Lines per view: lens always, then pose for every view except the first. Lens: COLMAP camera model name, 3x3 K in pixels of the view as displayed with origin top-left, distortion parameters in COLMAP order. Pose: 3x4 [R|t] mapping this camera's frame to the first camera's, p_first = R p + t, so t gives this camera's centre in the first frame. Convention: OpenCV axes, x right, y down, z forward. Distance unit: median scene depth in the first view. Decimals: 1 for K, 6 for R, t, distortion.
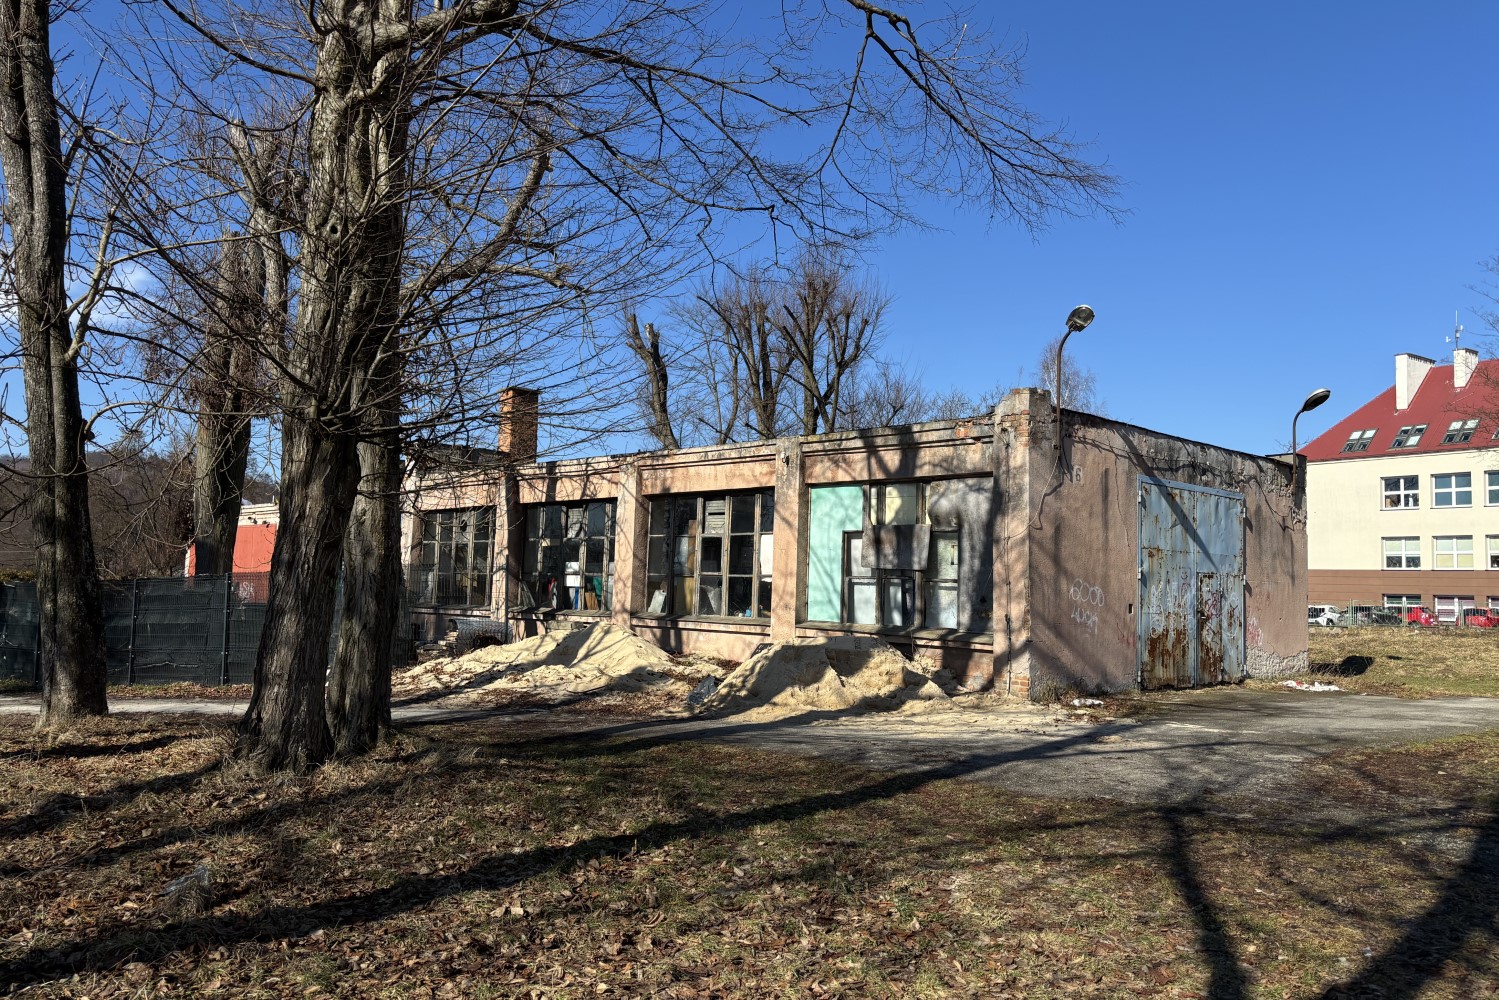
lens RADIAL K [[1097.0, 0, 744.2], [0, 1097.0, 508.0], [0, 0, 1]] dist [0.025808, -0.008163]
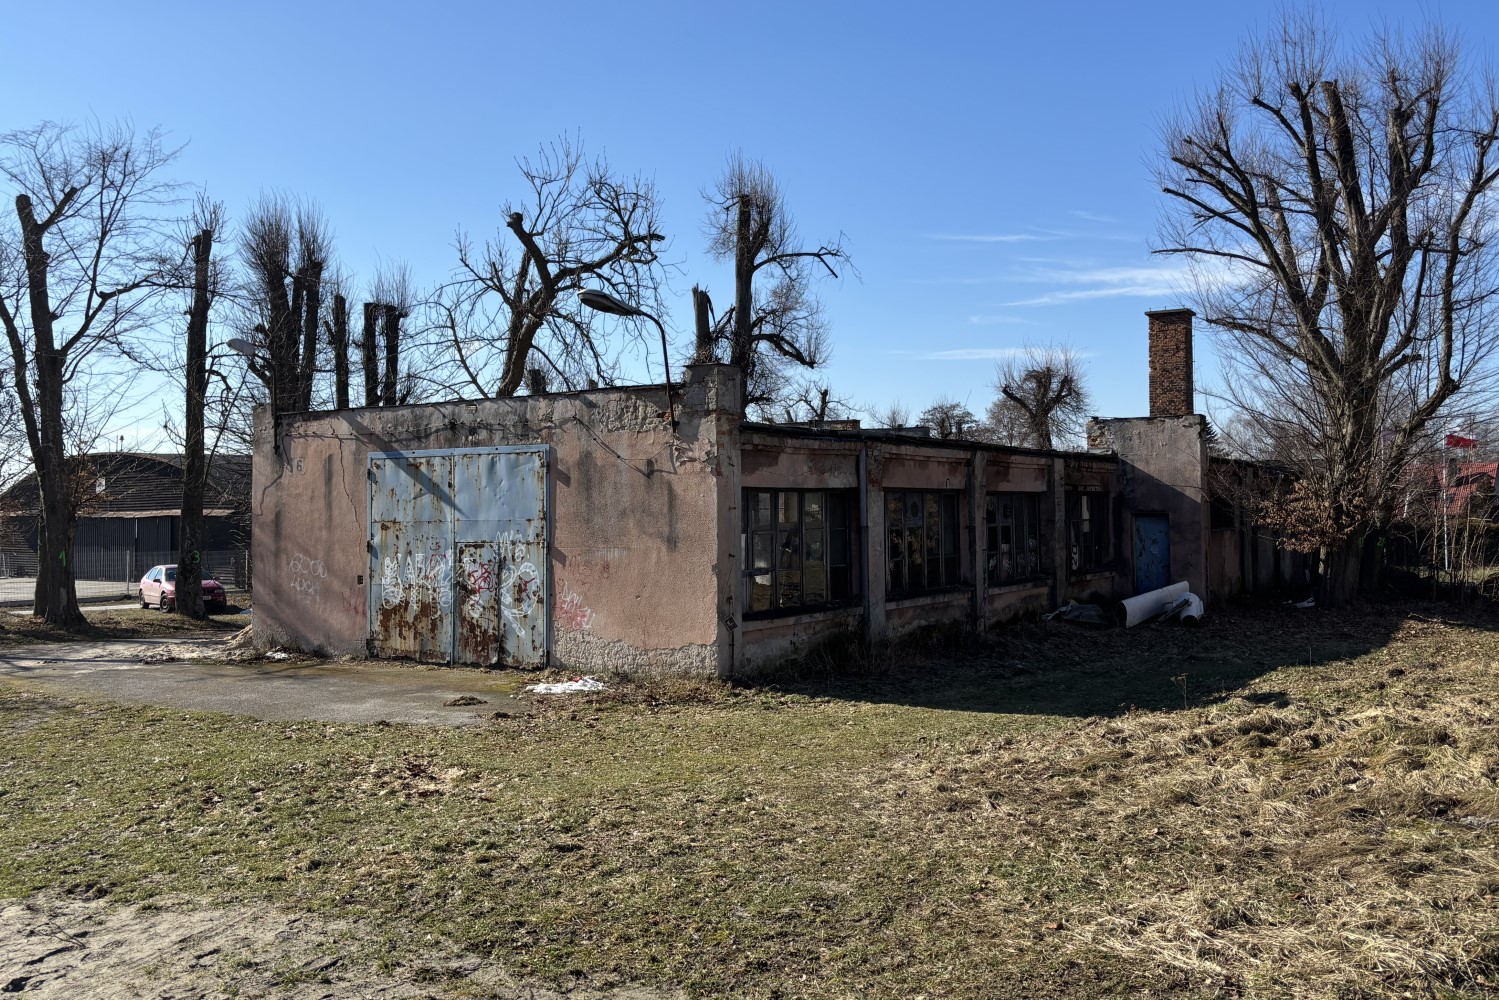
lens RADIAL K [[1324.3, 0, 749.7], [0, 1324.3, 499.1], [0, 0, 1]] dist [0.095589, -0.025537]
pose [[0.231107, -0.050018, -0.971642, 1.574147], [0.081422, 0.996169, -0.031914, 0.078969], [0.969515, -0.071737, 0.234294, 0.987423]]
